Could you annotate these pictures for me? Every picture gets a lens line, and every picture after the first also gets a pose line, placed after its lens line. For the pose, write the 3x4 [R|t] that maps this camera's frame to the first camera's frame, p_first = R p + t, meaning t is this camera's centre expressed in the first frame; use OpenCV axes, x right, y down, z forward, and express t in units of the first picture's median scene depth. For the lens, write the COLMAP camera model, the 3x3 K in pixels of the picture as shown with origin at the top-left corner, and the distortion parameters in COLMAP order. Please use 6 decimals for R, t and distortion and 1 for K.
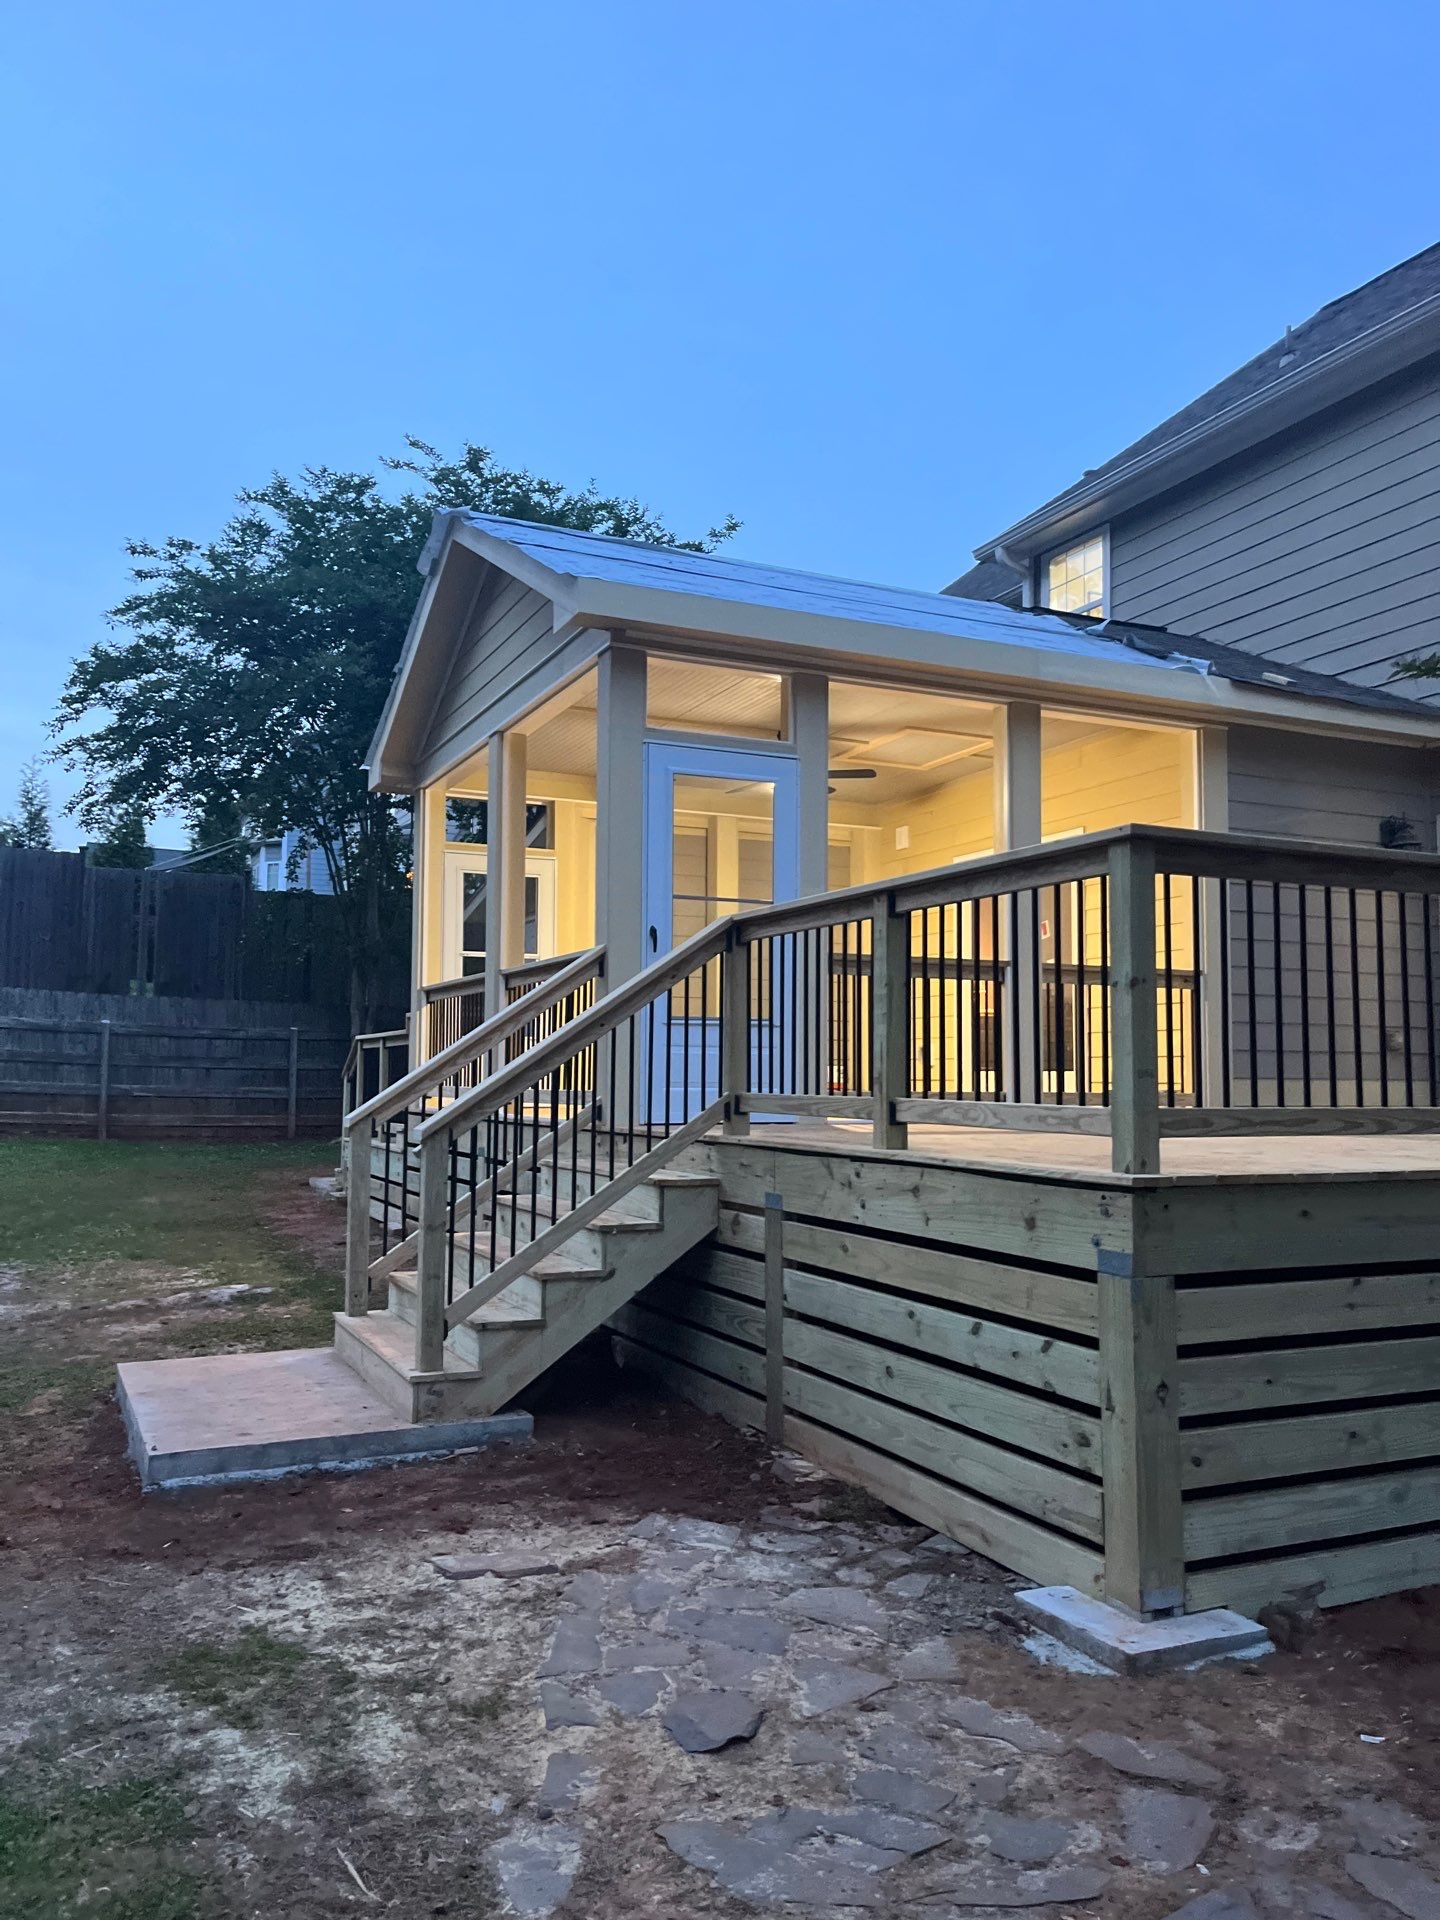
lens RADIAL K [[1456.5, 0, 698.5], [0, 1456.5, 935.1], [0, 0, 1]] dist [0.049532, -0.079748]
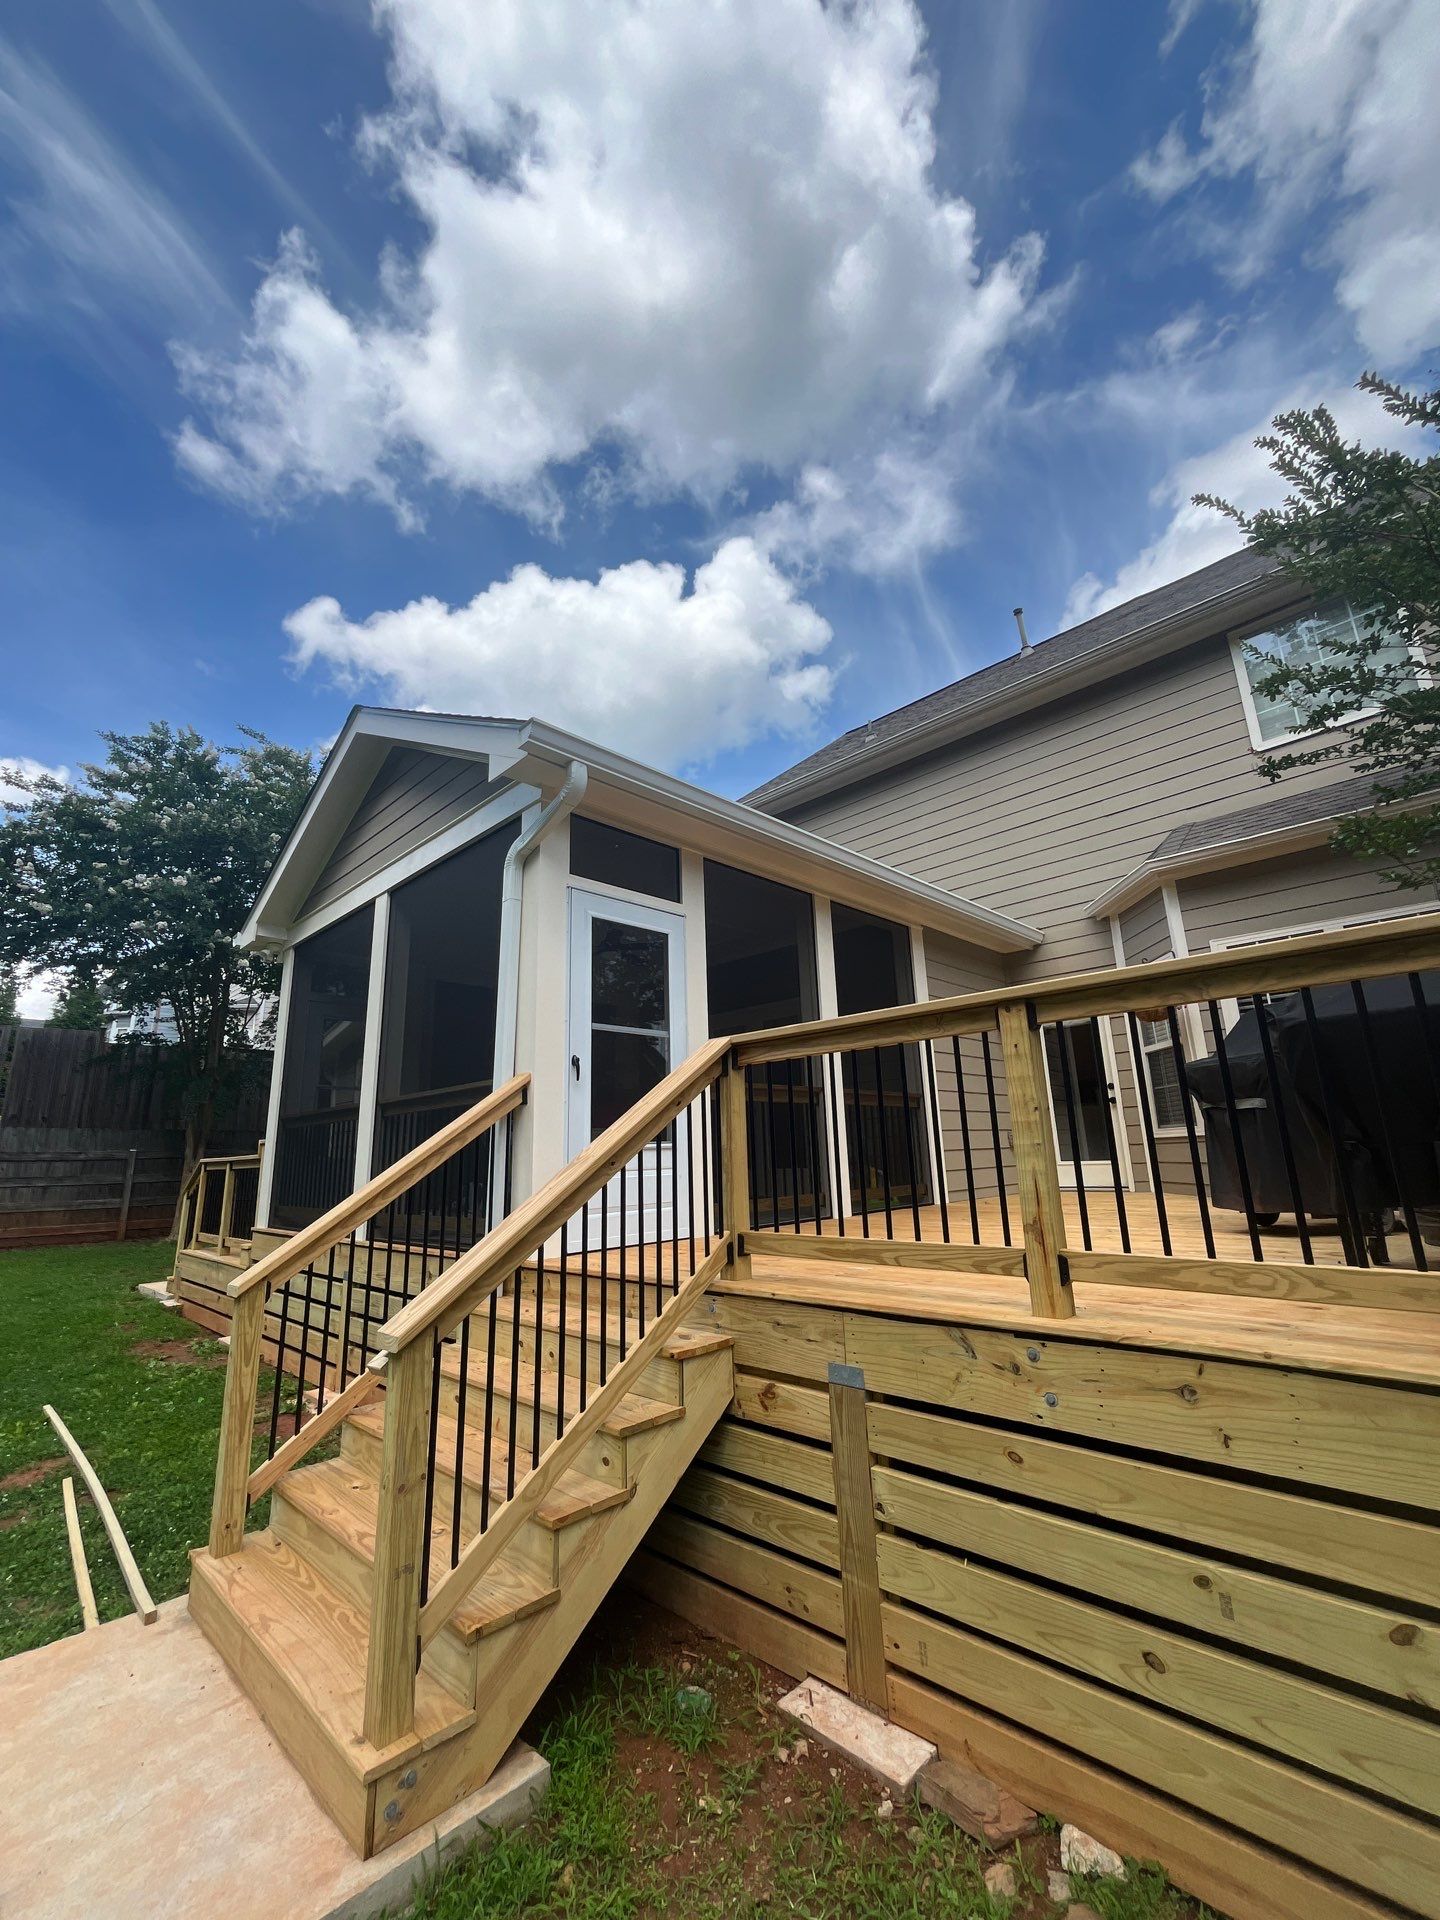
lens RADIAL K [[784.9, 0, 719.5], [0, 784.9, 942.2], [0, 0, 1]] dist [-0.008044, 0.001030]
pose [[0.932210, 0.055951, 0.357567, -0.184815], [0.005862, 0.985514, -0.169493, 0.012713], [-0.361871, 0.160099, 0.918378, 0.558051]]
